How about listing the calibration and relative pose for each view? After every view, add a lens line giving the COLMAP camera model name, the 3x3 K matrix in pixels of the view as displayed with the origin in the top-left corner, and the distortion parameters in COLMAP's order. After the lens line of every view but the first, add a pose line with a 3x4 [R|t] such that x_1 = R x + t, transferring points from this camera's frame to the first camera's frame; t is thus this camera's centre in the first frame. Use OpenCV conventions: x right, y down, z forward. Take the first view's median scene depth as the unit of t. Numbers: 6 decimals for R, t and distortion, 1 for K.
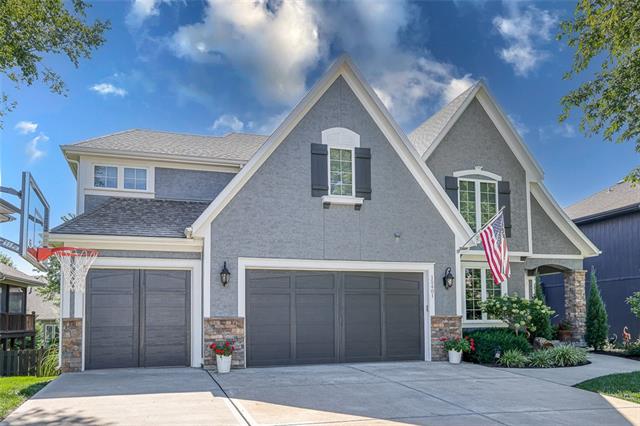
lens RADIAL K [[448.5, 0, 276.6], [0, 448.5, 288.5], [0, 0, 1]] dist [0.005596, -0.002725]
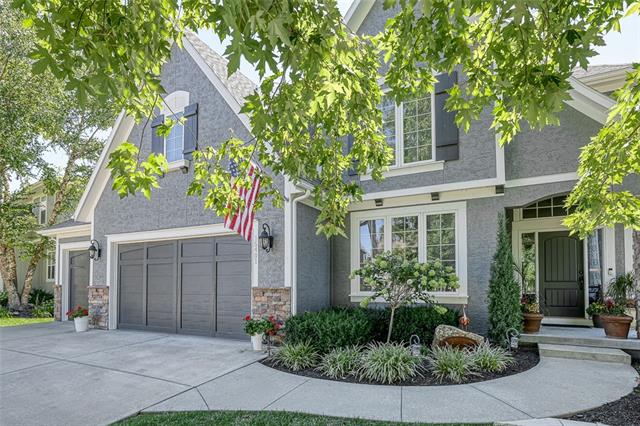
lens RADIAL K [[350.2, 0, 316.7], [0, 350.2, 272.8], [0, 0, 1]] dist [-0.021359, 0.010336]
pose [[0.750782, -0.010625, -0.660465, 0.863506], [0.046363, 0.998252, 0.036643, 0.019943], [0.658921, -0.058132, 0.749962, 0.627427]]
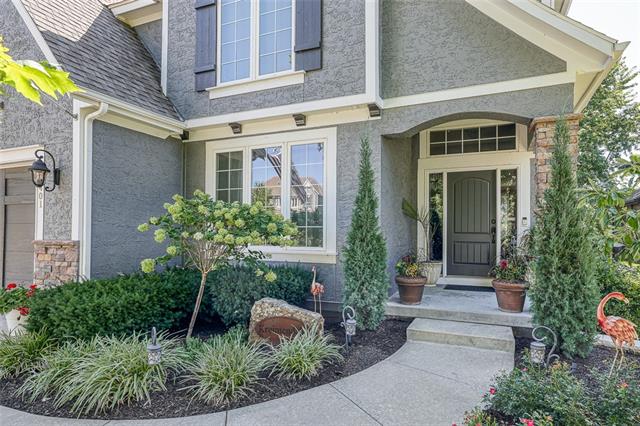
lens RADIAL K [[350.2, 0, 336.0], [0, 350.2, 223.2], [0, 0, 1]] dist [-0.021359, 0.010336]
pose [[0.812924, 0.001051, -0.582369, 0.926757], [0.036366, 0.997955, 0.052564, 0.031833], [0.581233, -0.063909, 0.811224, 0.889537]]
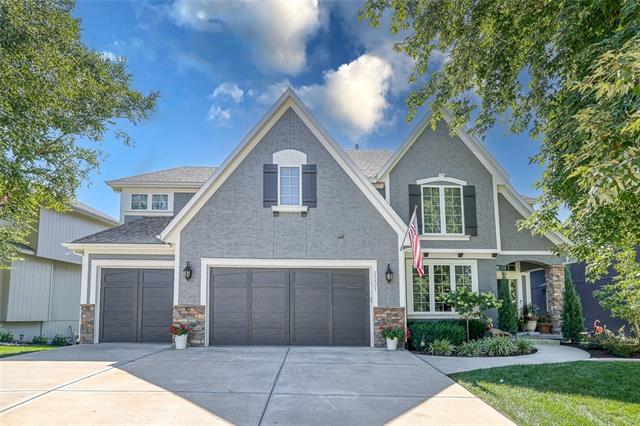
lens RADIAL K [[350.2, 0, 320.9], [0, 350.2, 276.4], [0, 0, 1]] dist [-0.021359, 0.010336]
pose [[0.972263, -0.008506, -0.233735, 0.436171], [0.001091, 0.999493, -0.031834, 0.013105], [0.233887, 0.030696, 0.971779, 0.113582]]
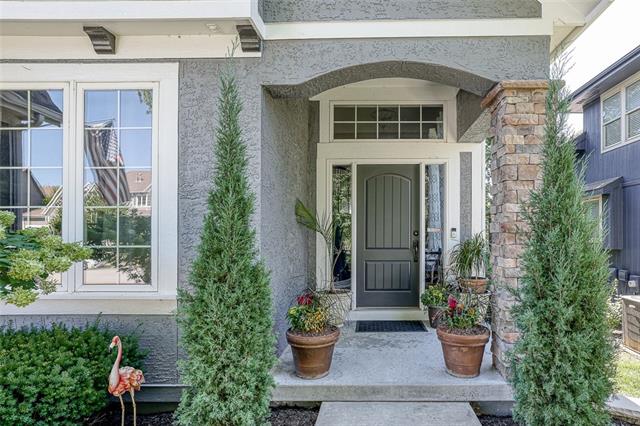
lens RADIAL K [[381.0, 0, 360.5], [0, 381.0, 234.8], [0, 0, 1]] dist [-0.021077, 0.003461]
pose [[0.969240, 0.008205, -0.245979, 0.851145], [0.011991, 0.996683, 0.080497, 0.031933], [0.245823, -0.080970, 0.965927, 1.036332]]
